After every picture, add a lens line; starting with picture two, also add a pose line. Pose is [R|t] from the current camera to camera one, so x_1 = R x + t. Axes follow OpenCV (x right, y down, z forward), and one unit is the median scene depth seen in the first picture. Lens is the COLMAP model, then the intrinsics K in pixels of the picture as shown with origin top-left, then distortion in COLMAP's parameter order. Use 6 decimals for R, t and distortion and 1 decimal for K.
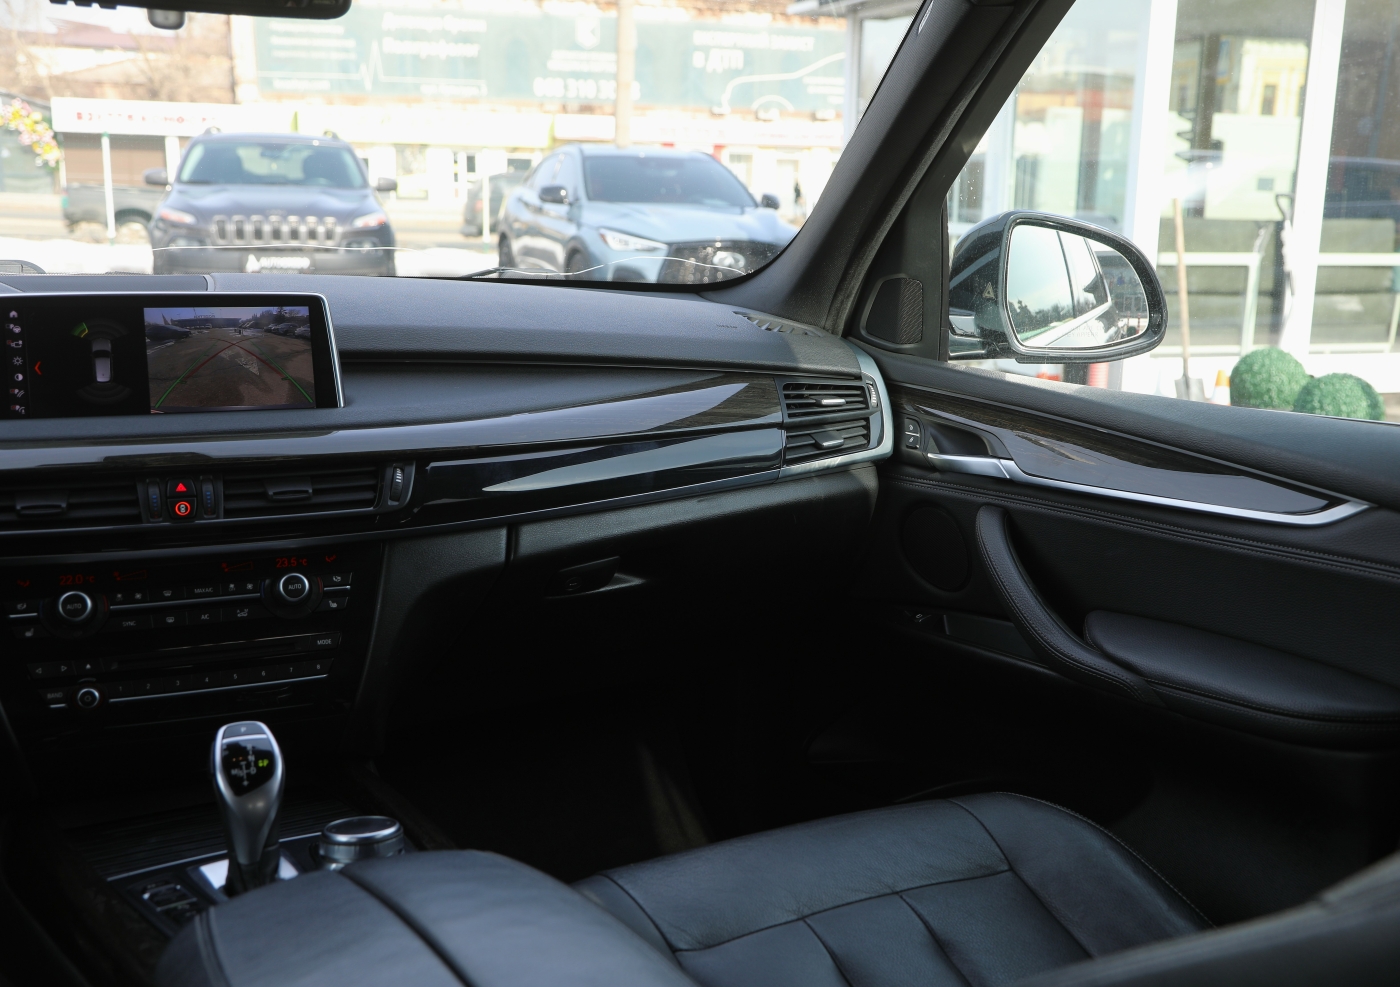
lens RADIAL K [[1480.9, 0, 695.0], [0, 1480.9, 492.3], [0, 0, 1]] dist [0.051145, 0.000000]
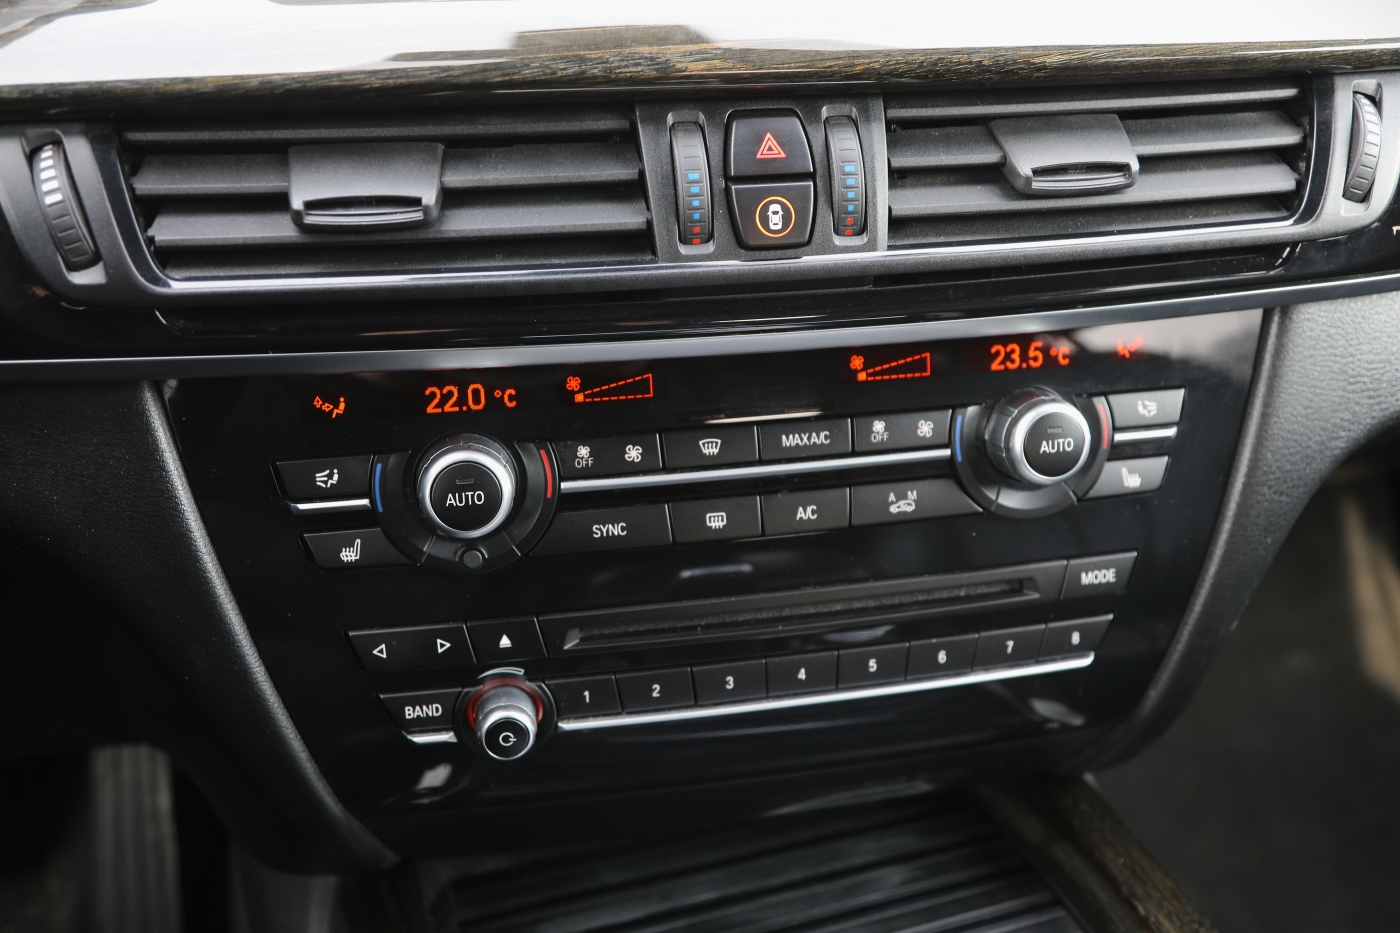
lens RADIAL K [[1346.7, 0, 705.6], [0, 1346.7, 459.1], [0, 0, 1]] dist [-0.042873, 0.000000]
pose [[0.973637, 0.115960, -0.196429, -0.280920], [-0.042755, 0.938654, 0.342201, -0.035967], [0.224060, -0.324781, 0.918866, 0.680085]]
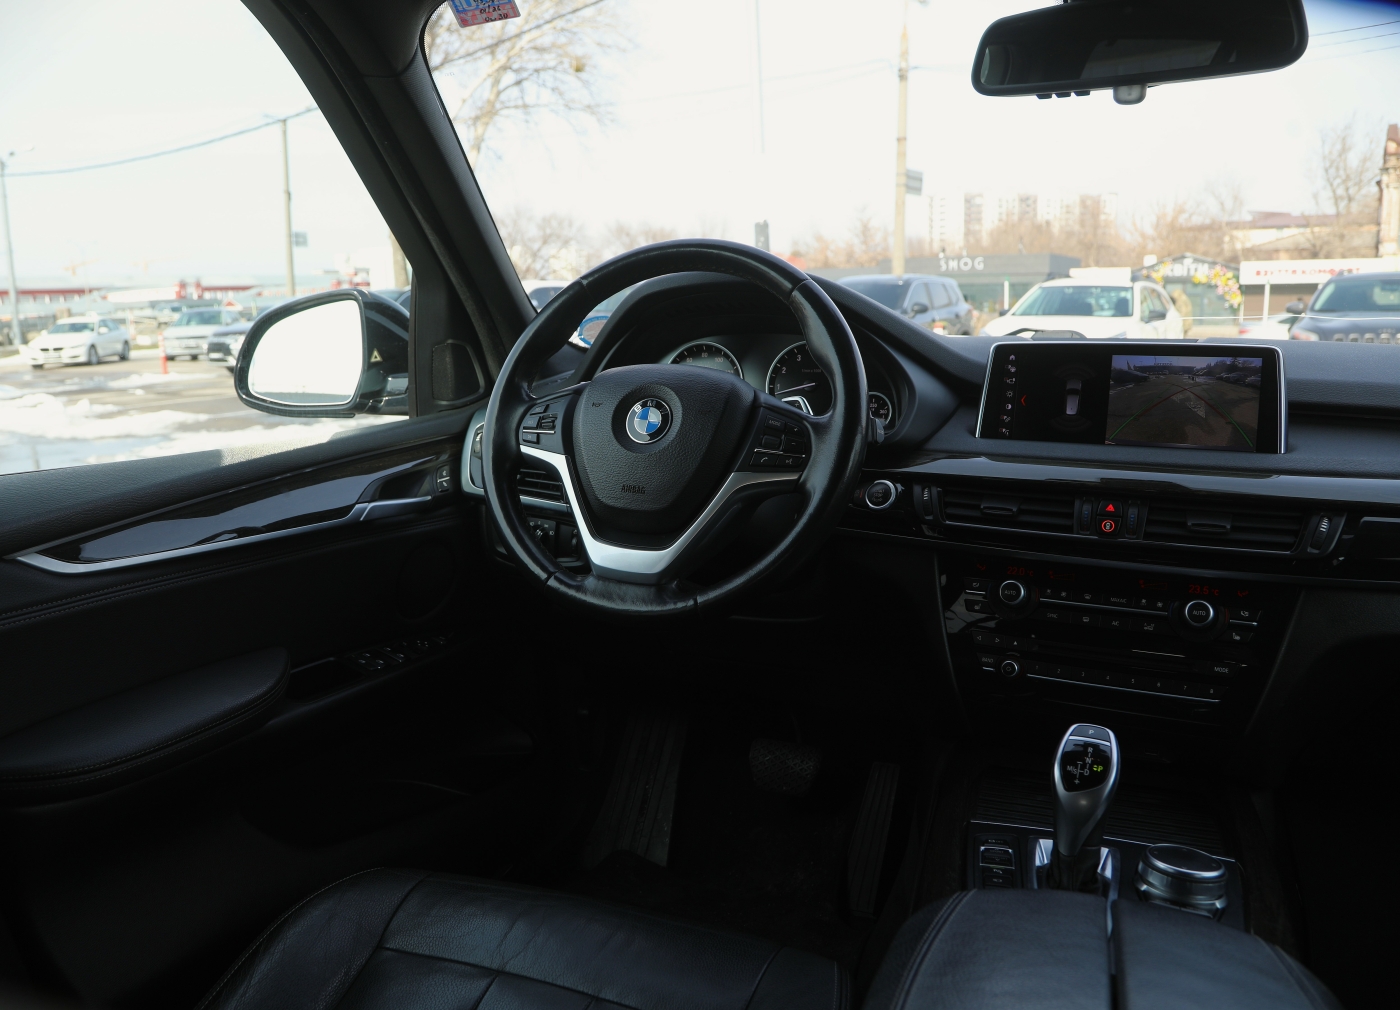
lens RADIAL K [[987.7, 0, 691.9], [0, 987.7, 496.7], [0, 0, 1]] dist [-0.097967, 0.044618]
pose [[0.616648, 0.114520, -0.778865, 0.036741], [-0.132024, 0.990394, 0.041095, 0.000062], [0.776090, 0.077488, 0.625844, 0.267161]]
